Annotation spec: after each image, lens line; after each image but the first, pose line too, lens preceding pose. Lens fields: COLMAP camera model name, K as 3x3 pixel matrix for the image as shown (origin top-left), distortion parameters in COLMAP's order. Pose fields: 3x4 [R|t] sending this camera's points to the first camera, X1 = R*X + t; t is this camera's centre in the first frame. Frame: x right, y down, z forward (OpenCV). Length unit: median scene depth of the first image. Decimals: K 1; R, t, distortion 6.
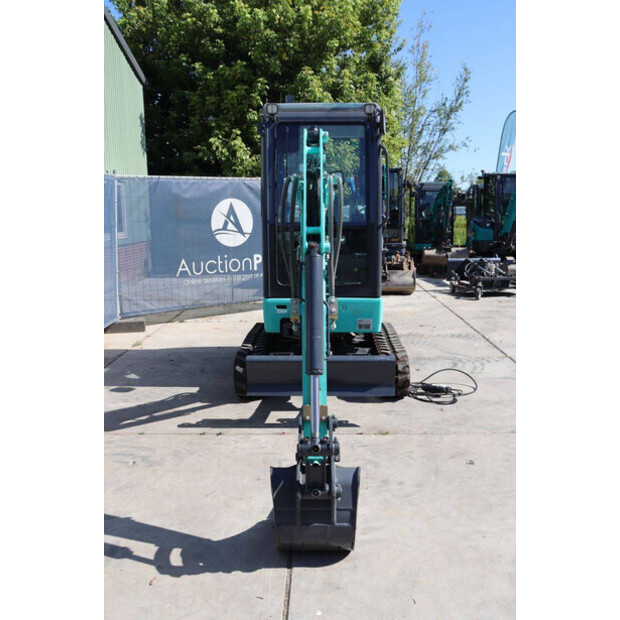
lens RADIAL K [[535.1, 0, 319.3], [0, 535.1, 309.6], [0, 0, 1]] dist [-0.123835, 0.130548]
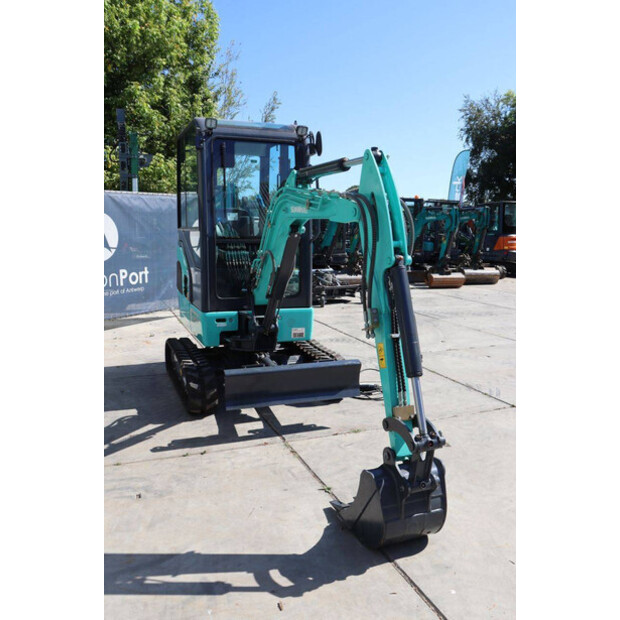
lens RADIAL K [[507.2, 0, 329.1], [0, 507.2, 309.9], [0, 0, 1]] dist [-0.152869, 0.149415]
pose [[0.929709, -0.041504, 0.365948, -0.222054], [0.048448, 0.998778, -0.009809, -0.005361], [-0.365093, 0.026849, 0.930584, 0.044508]]
